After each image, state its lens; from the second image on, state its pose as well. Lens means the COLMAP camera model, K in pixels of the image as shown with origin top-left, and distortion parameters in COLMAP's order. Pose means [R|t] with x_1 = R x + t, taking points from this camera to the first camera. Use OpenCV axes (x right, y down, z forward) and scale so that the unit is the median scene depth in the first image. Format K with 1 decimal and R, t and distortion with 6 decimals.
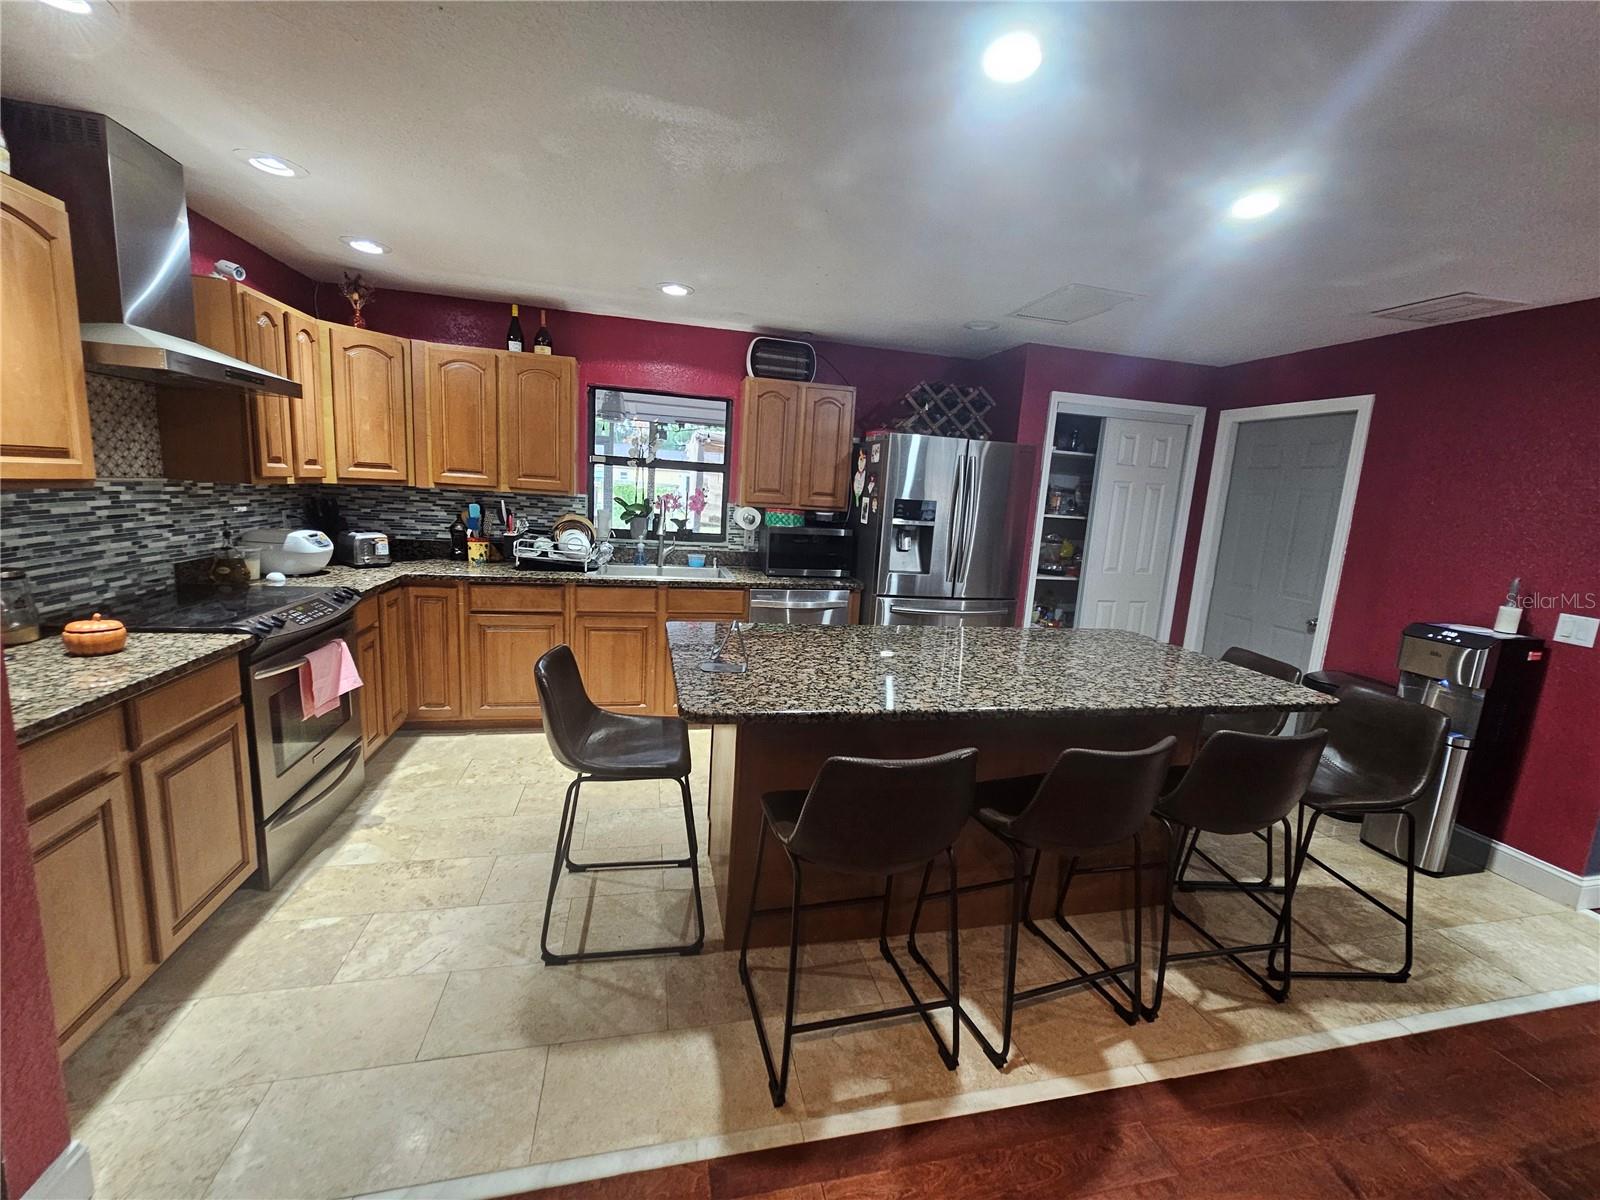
lens RADIAL K [[662.2, 0, 799.5], [0, 662.2, 601.9], [0, 0, 1]] dist [0.000452, -0.000122]
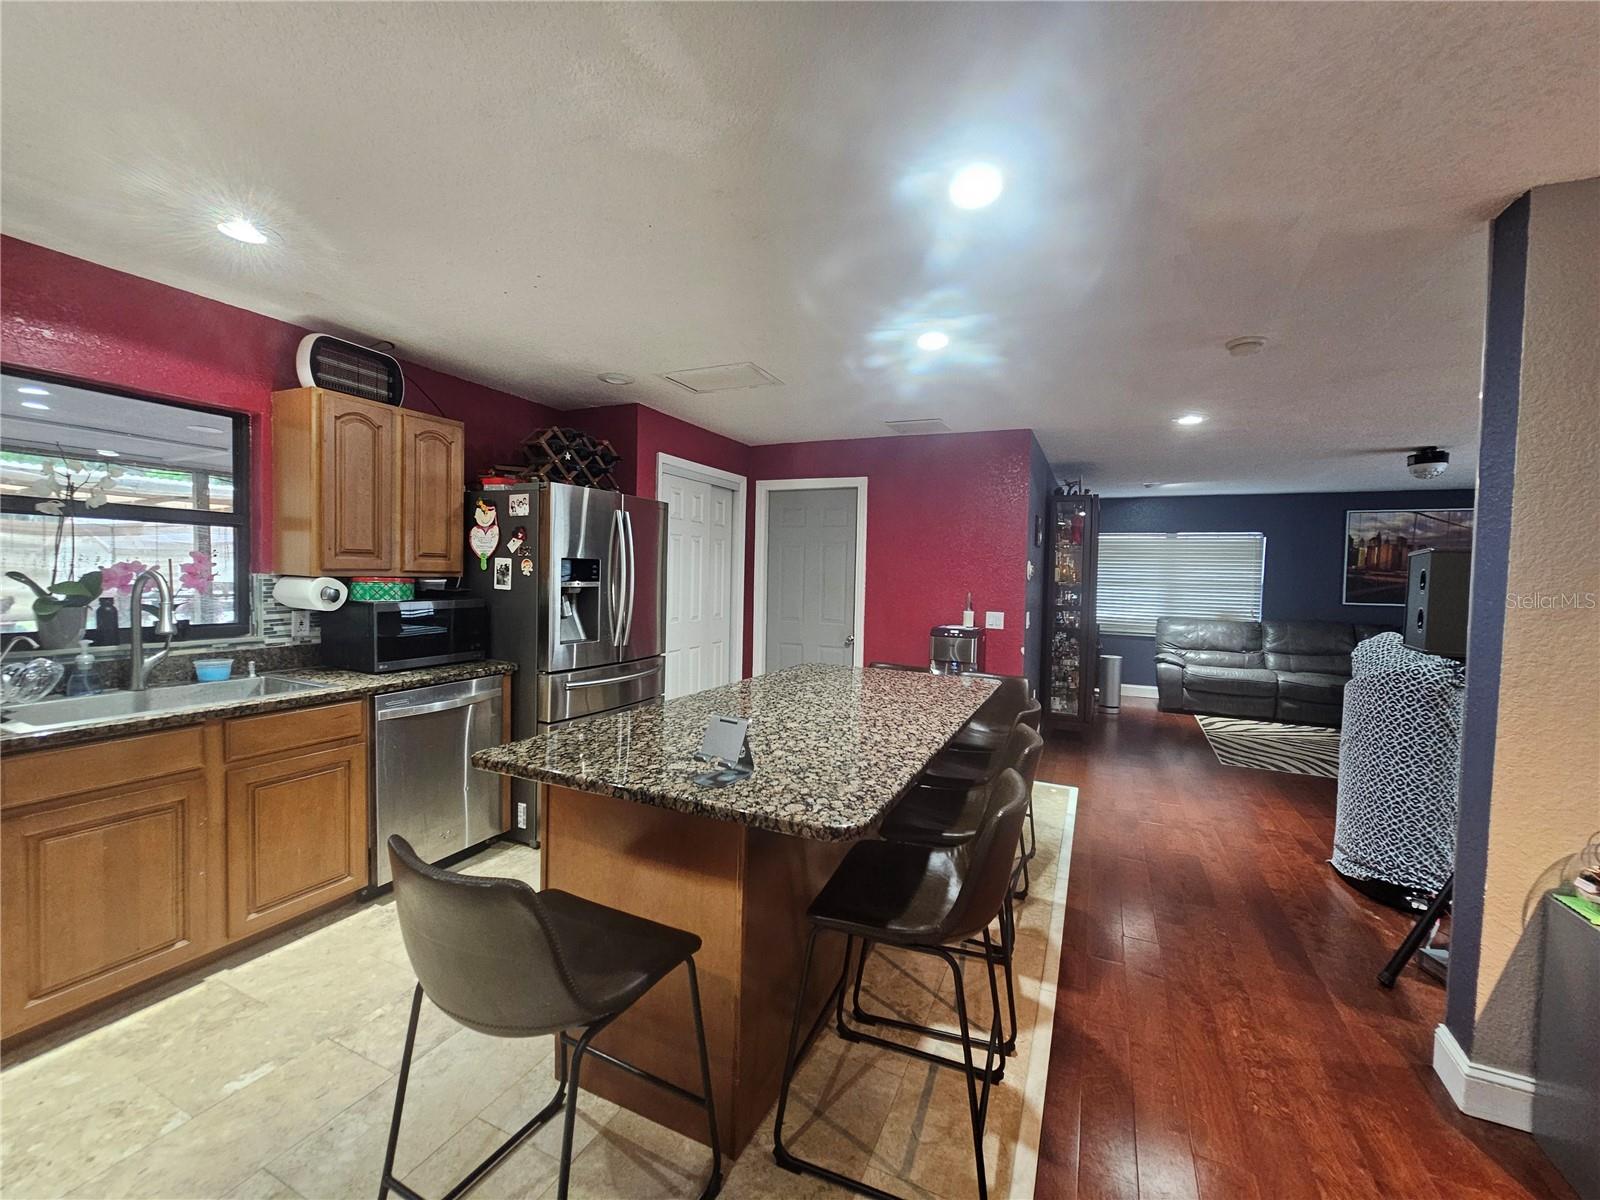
lens RADIAL K [[662.2, 0, 799.5], [0, 662.2, 601.9], [0, 0, 1]] dist [0.000452, -0.000122]
pose [[0.608493, -0.081130, 0.789401, -0.330172], [0.149381, 0.988687, -0.013536, -0.039072], [-0.779372, 0.126158, 0.613728, 0.224709]]
